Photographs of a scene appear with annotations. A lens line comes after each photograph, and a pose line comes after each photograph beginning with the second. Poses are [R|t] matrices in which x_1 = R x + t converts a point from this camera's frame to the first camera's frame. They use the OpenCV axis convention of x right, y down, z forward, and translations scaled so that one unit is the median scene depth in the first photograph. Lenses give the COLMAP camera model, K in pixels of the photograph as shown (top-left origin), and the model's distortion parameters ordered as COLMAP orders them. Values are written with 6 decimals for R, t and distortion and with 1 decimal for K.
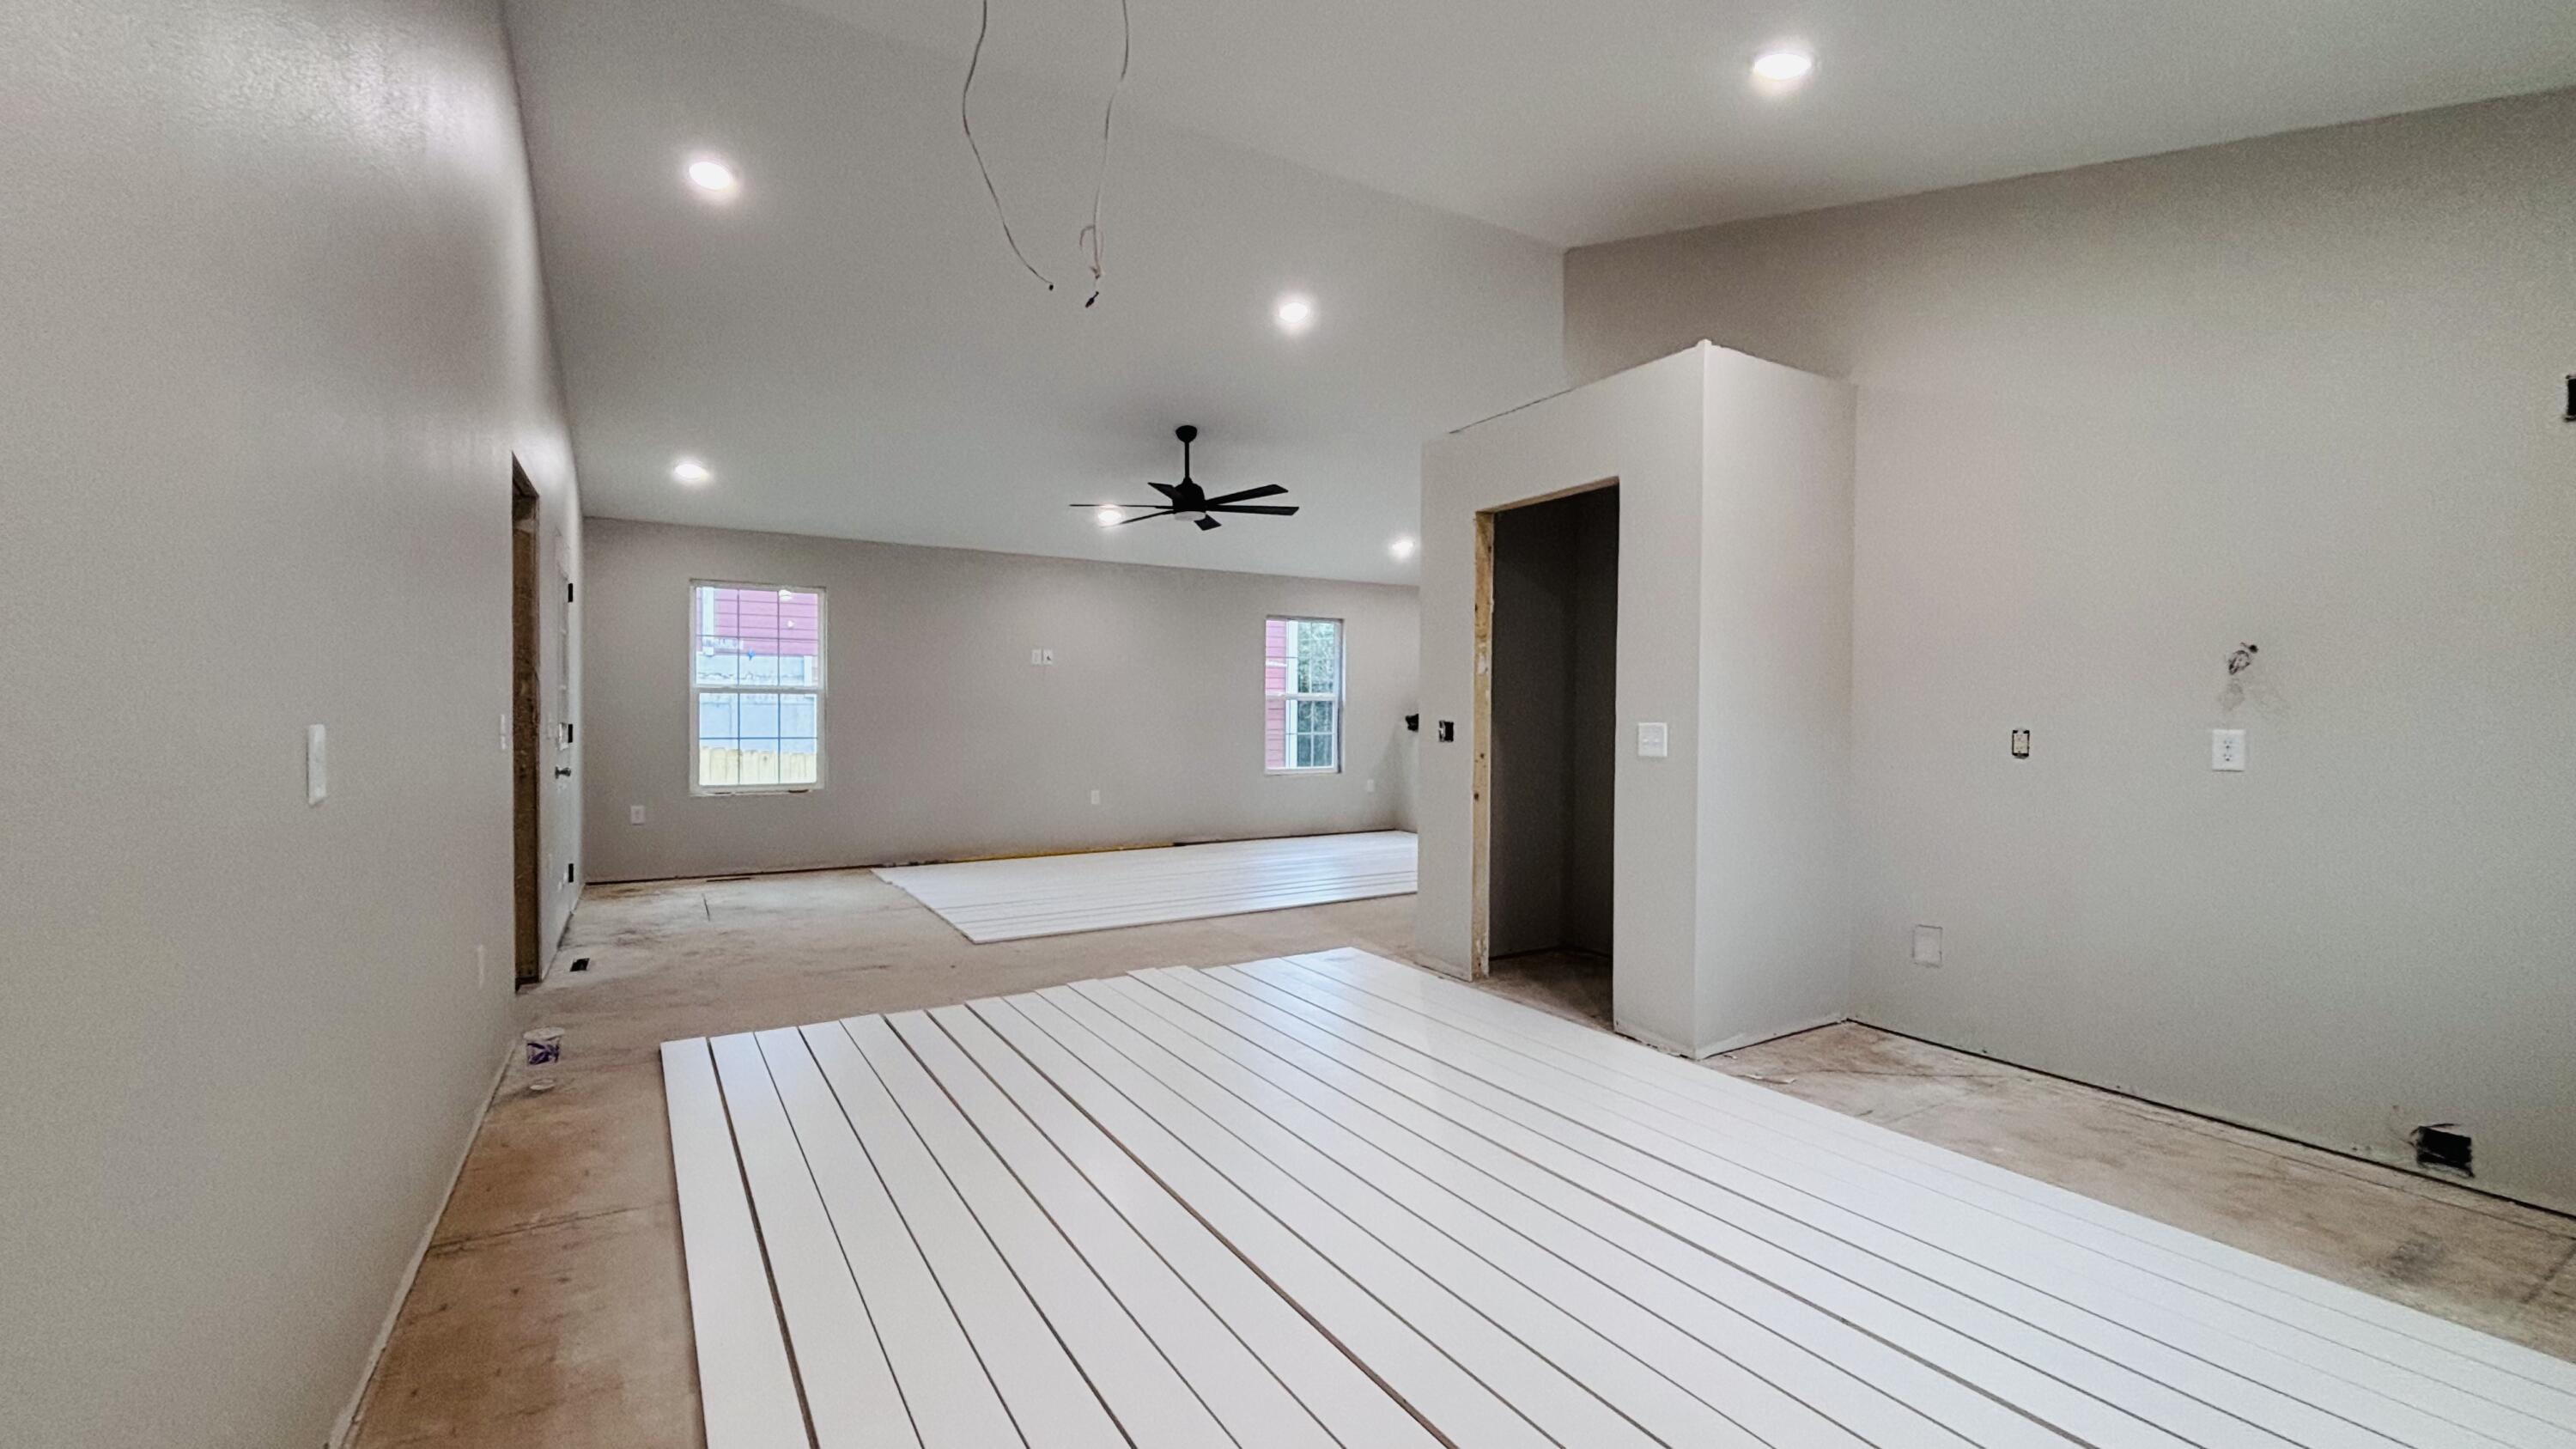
lens RADIAL K [[1046.1, 0, 1258.9], [0, 1046.1, 726.4], [0, 0, 1]] dist [-0.000083, -0.001141]
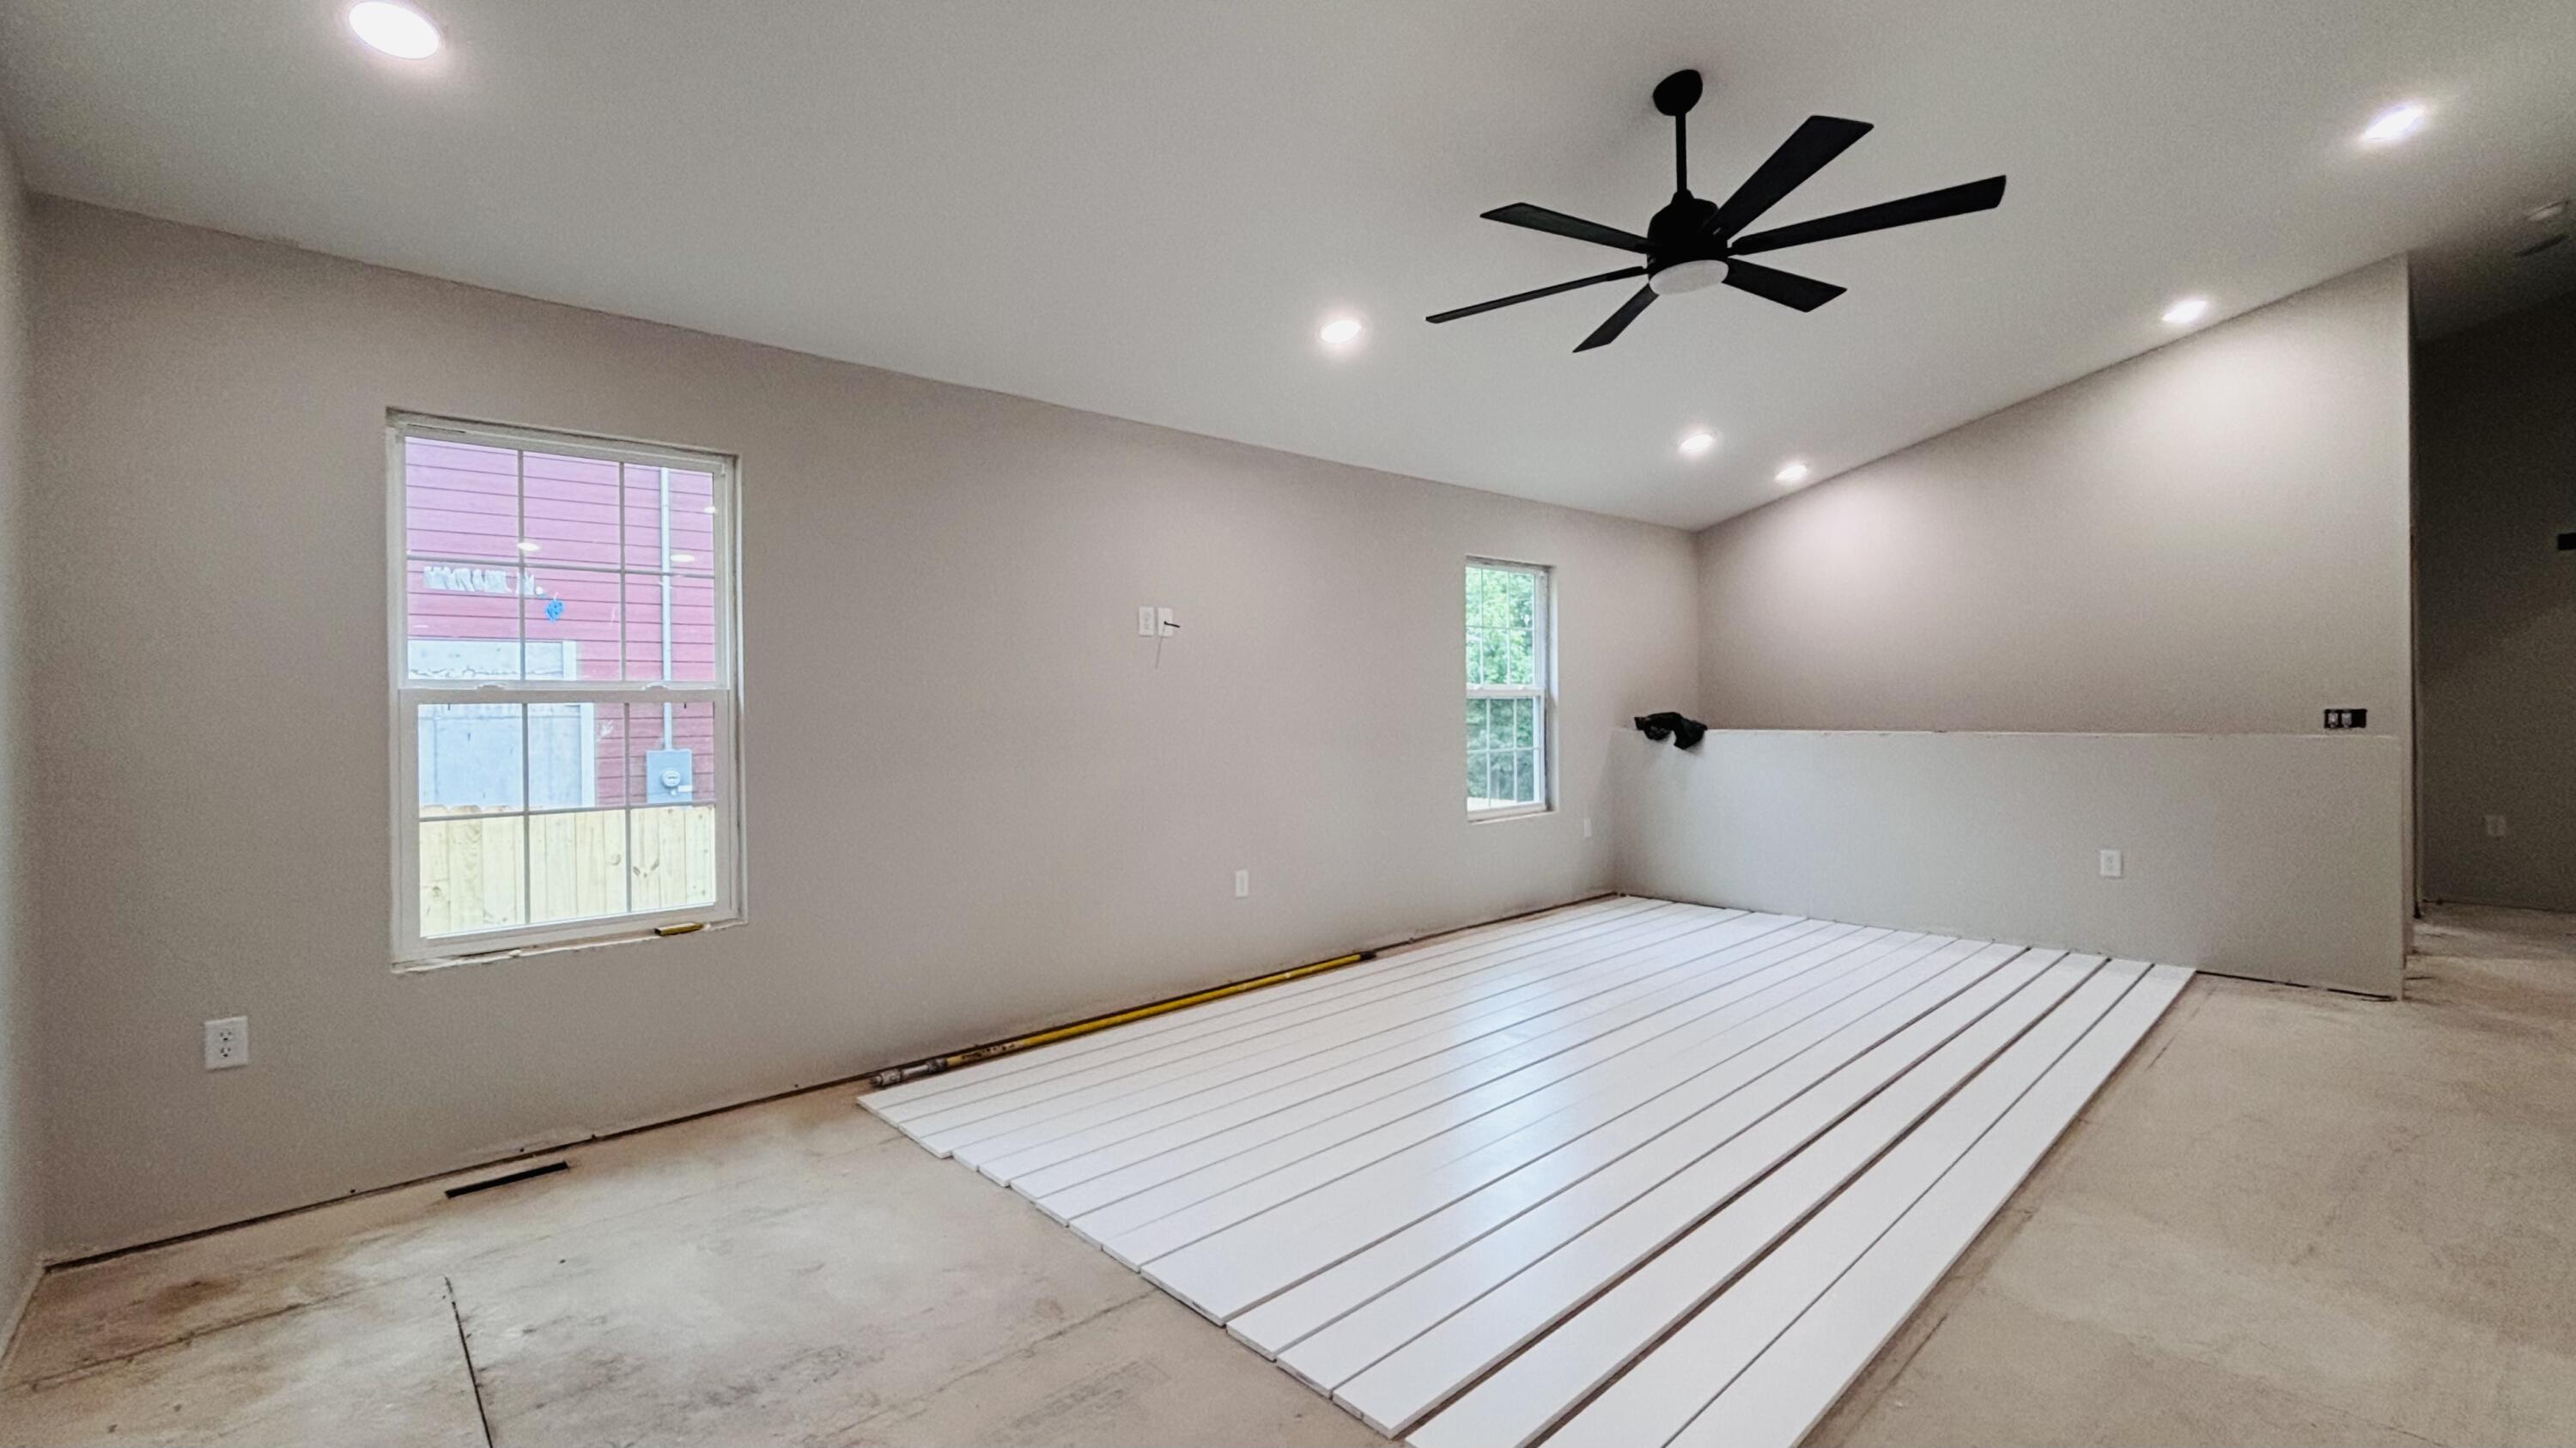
lens RADIAL K [[1053.6, 0, 1239.9], [0, 1053.6, 699.5], [0, 0, 1]] dist [-0.001509, -0.000330]
pose [[0.982408, -0.017701, 0.185908, -0.280832], [0.021564, 0.999591, -0.018774, -0.017895], [-0.185499, 0.022453, 0.982388, 0.511391]]
